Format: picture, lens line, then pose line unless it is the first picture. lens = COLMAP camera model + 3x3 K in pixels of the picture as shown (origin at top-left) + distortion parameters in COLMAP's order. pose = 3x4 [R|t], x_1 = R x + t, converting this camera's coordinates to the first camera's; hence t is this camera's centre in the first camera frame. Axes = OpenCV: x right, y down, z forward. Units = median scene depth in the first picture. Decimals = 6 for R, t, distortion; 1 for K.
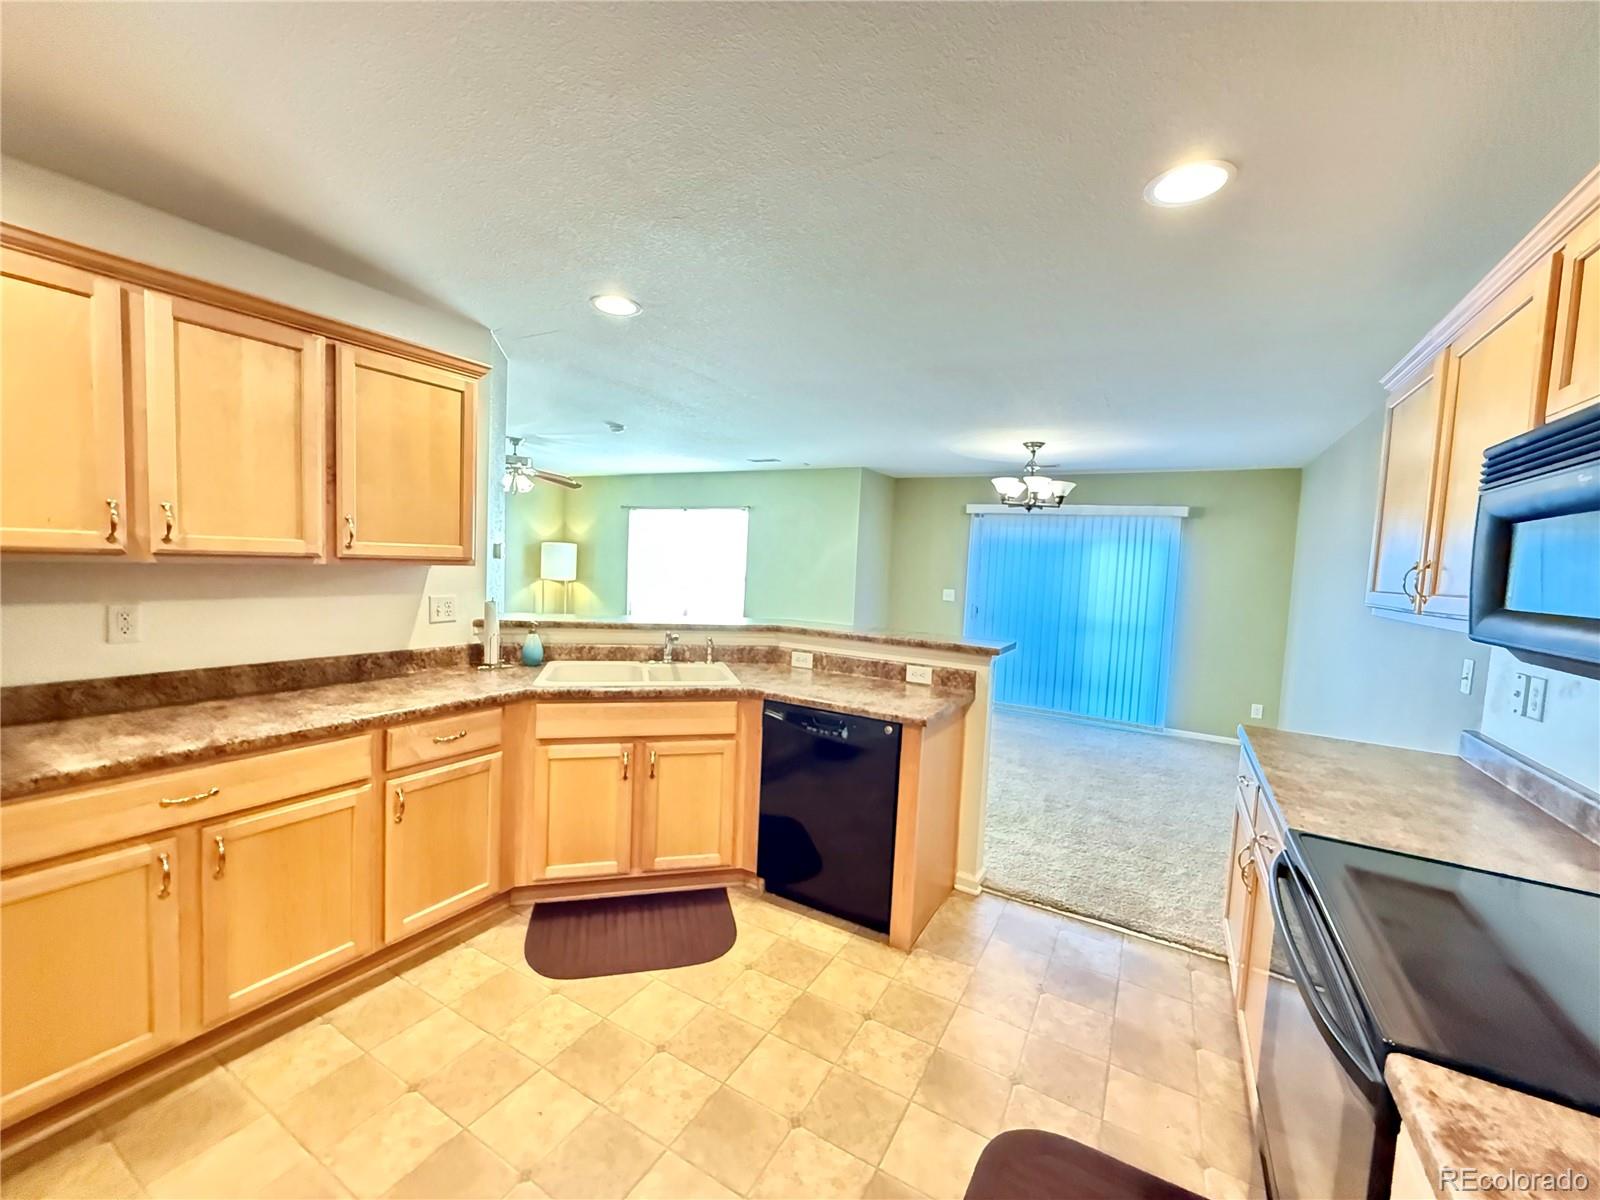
lens RADIAL K [[639.9, 0, 798.3], [0, 639.9, 601.6], [0, 0, 1]] dist [-0.000861, -0.000389]
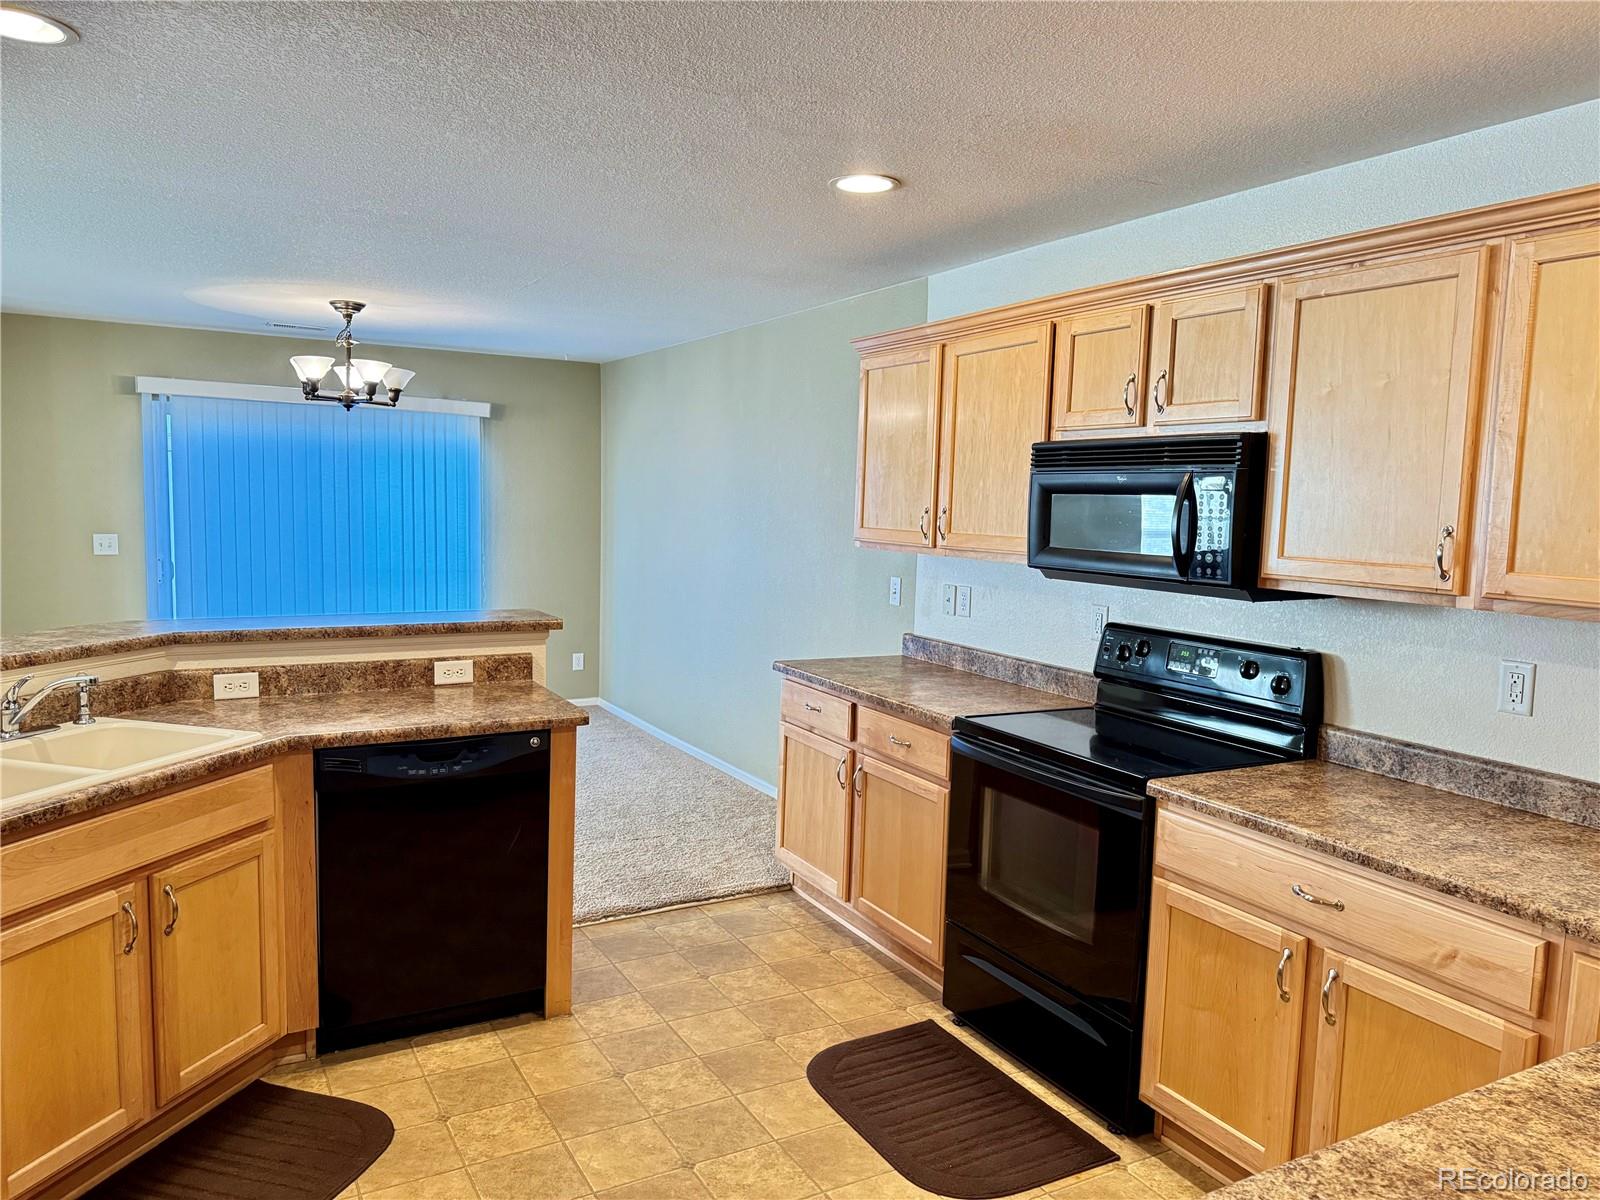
lens RADIAL K [[1117.1, 0, 804.6], [0, 1117.1, 606.0], [0, 0, 1]] dist [0.105013, -0.131859]
pose [[0.513725, -0.118300, 0.849760, -0.751103], [0.052648, 0.992928, 0.106403, -0.079747], [-0.856338, -0.009924, 0.516320, 0.028669]]
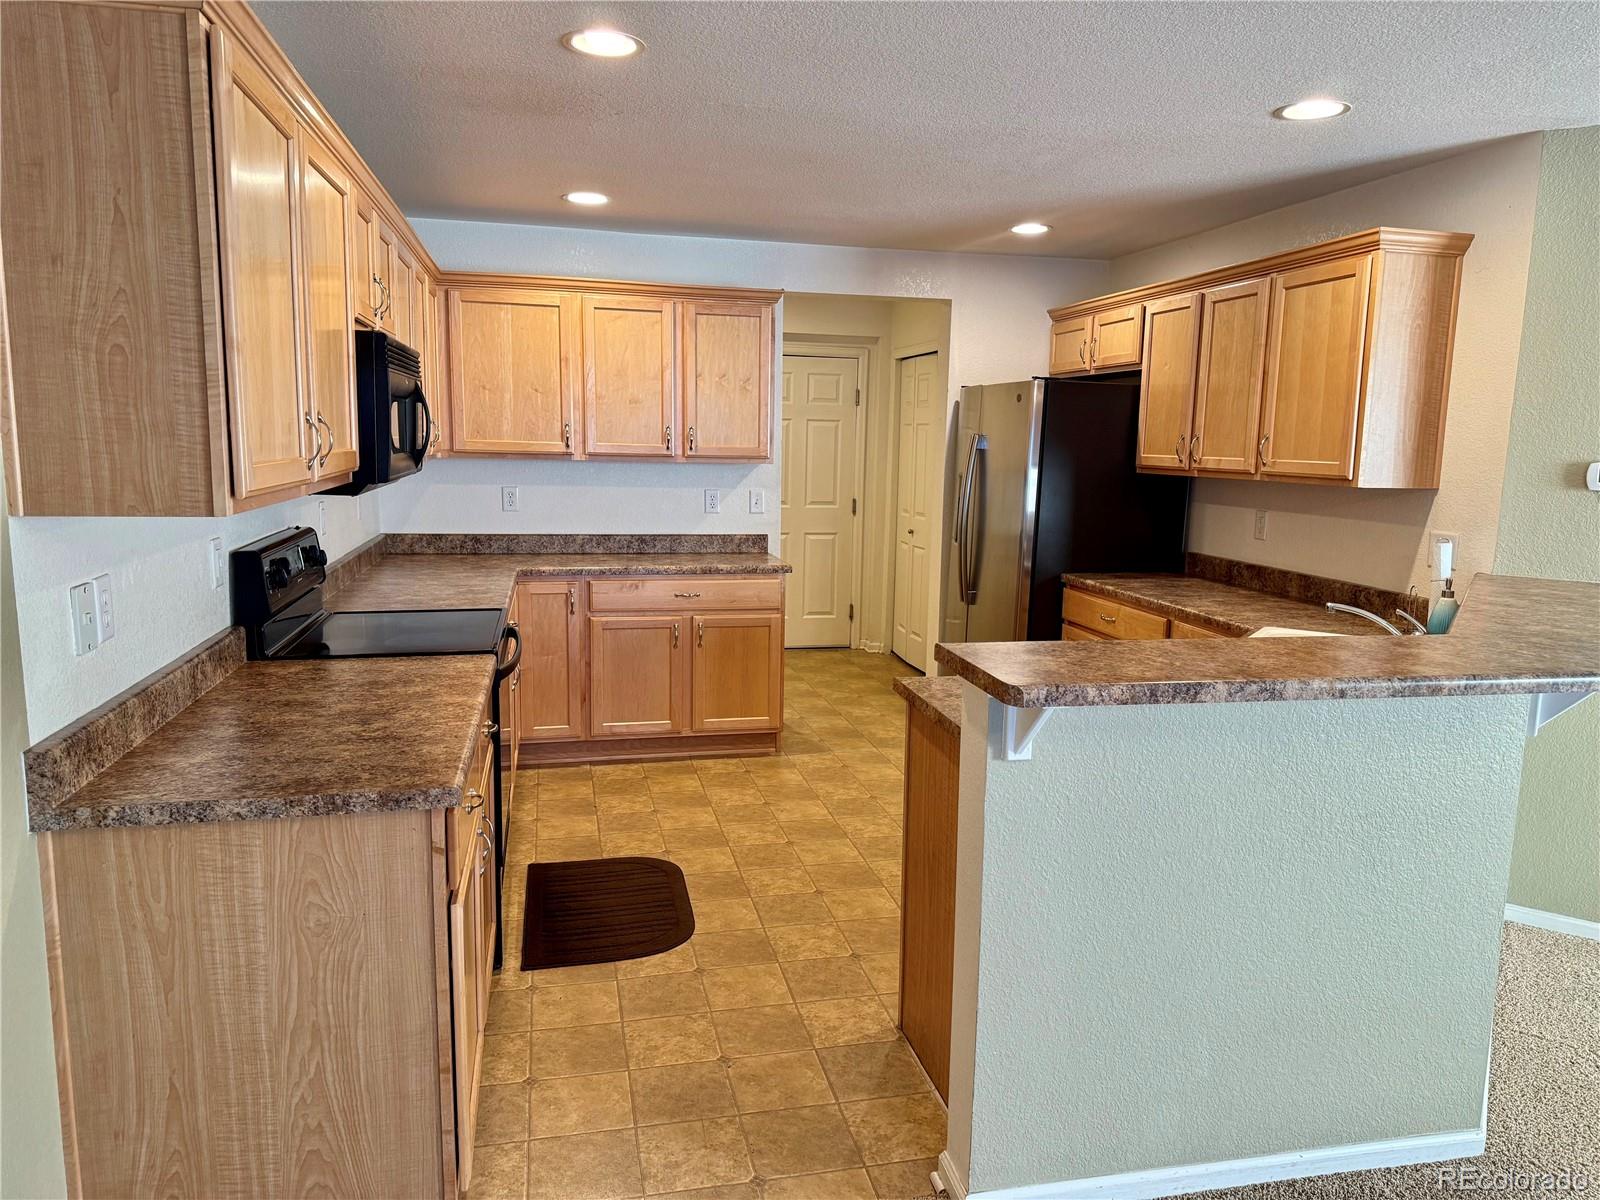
lens RADIAL K [[1140.3, 0, 800.9], [0, 1140.3, 604.2], [0, 0, 1]] dist [0.106450, -0.155037]
pose [[-0.740174, 0.039090, -0.671278, 0.985167], [-0.098056, 0.981362, 0.165267, -0.083346], [0.665227, 0.188150, -0.722546, 1.610910]]
